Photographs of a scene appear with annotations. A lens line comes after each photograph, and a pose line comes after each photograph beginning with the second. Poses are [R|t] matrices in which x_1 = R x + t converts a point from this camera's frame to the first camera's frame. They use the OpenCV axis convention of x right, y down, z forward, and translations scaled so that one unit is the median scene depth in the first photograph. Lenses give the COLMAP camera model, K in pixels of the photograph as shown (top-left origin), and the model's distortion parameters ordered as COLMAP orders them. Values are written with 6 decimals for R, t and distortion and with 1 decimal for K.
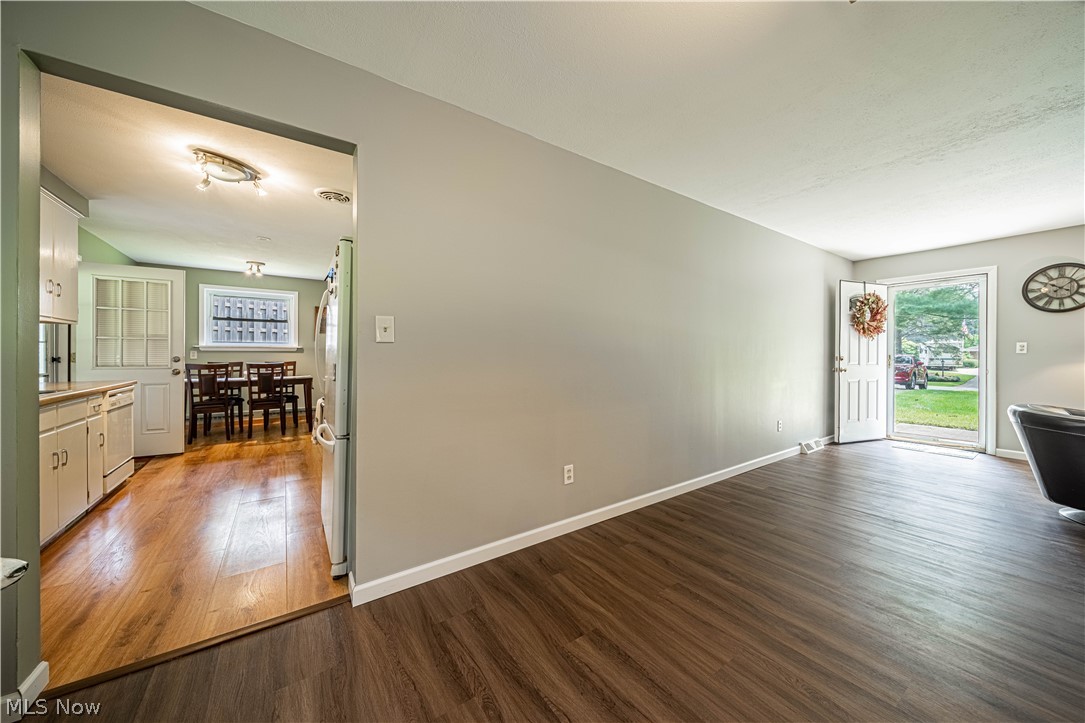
lens RADIAL K [[379.6, 0, 545.3], [0, 379.6, 356.3], [0, 0, 1]] dist [-0.000836, -0.000273]
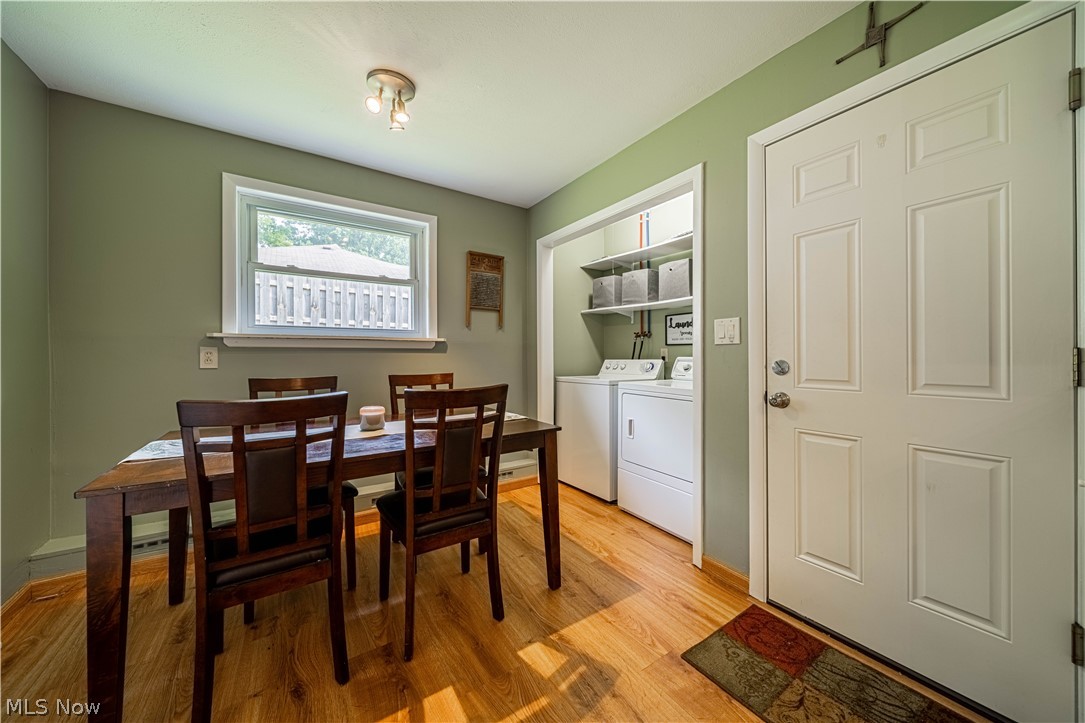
lens RADIAL K [[387.9, 0, 554.7], [0, 387.9, 356.0], [0, 0, 1]] dist [0.000802, -0.000153]
pose [[0.999917, -0.003466, -0.012398, -0.688047], [0.003457, 0.999994, -0.000823, -0.004953], [0.012400, 0.000780, 0.999923, 0.735561]]
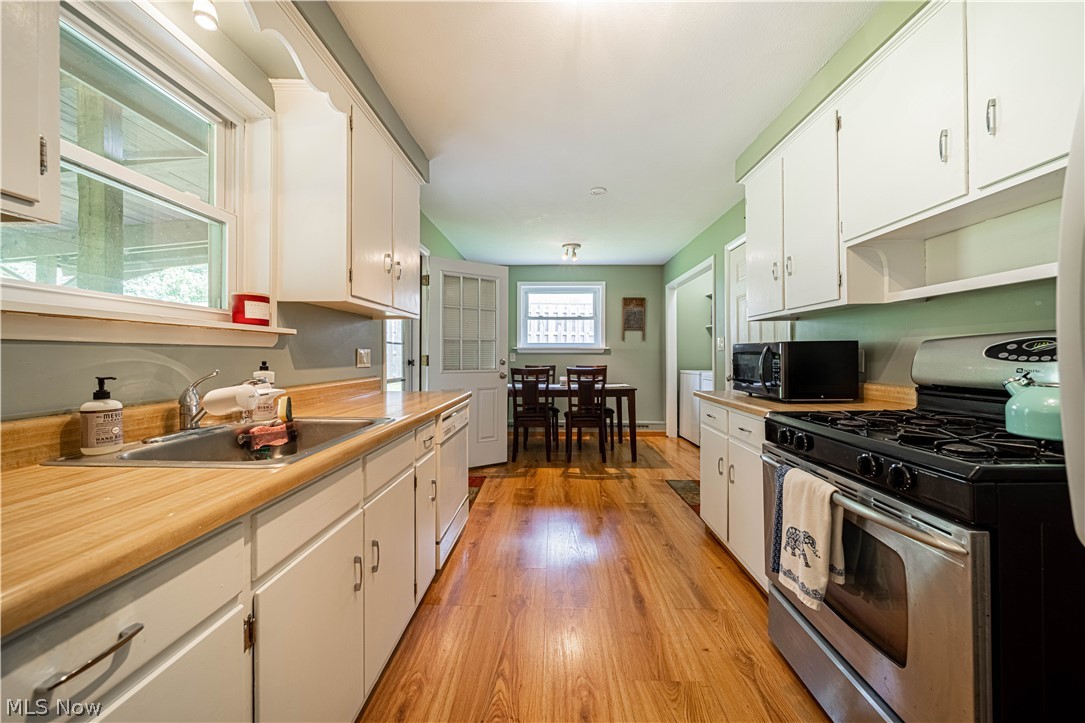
lens RADIAL K [[379.6, 0, 545.3], [0, 379.6, 356.3], [0, 0, 1]] dist [-0.000836, -0.000273]
pose [[0.808725, -0.002204, -0.588183, -0.362074], [-0.000759, 0.999988, -0.004790, -0.002259], [0.588187, 0.004321, 0.808714, 0.334451]]
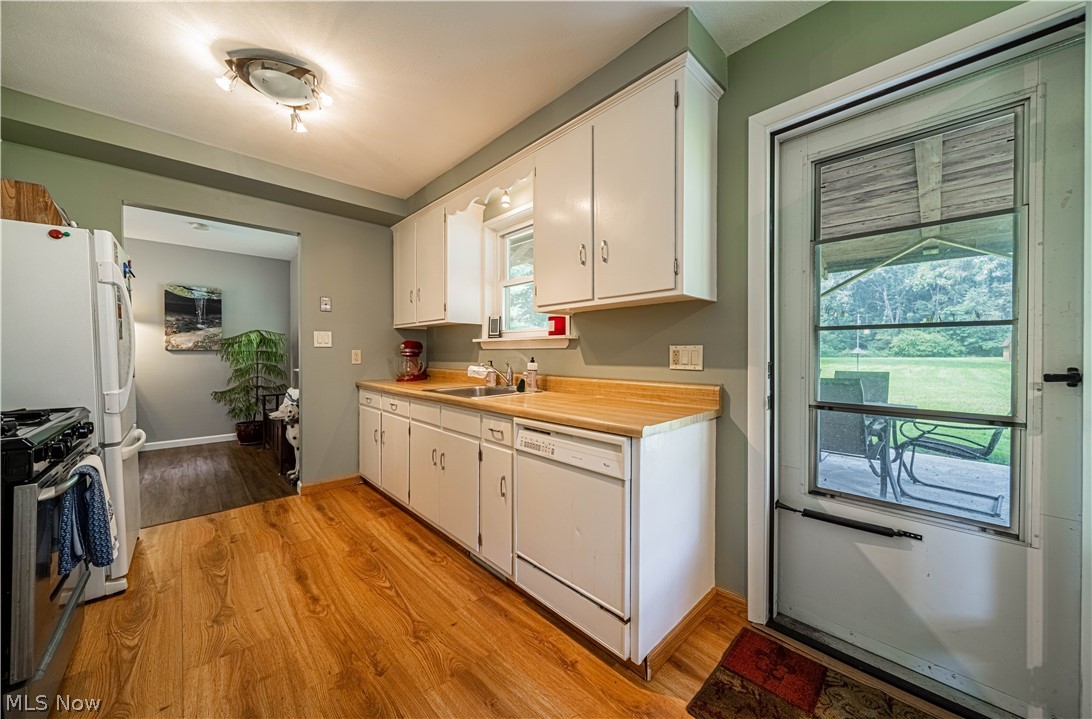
lens RADIAL K [[383.4, 0, 546.4], [0, 383.4, 353.7], [0, 0, 1]] dist [-0.000046, -0.000061]
pose [[-0.987983, -0.003405, -0.154525, -0.644355], [-0.004455, 0.999969, 0.006449, -0.007357], [0.154498, 0.007060, -0.987968, 0.937497]]
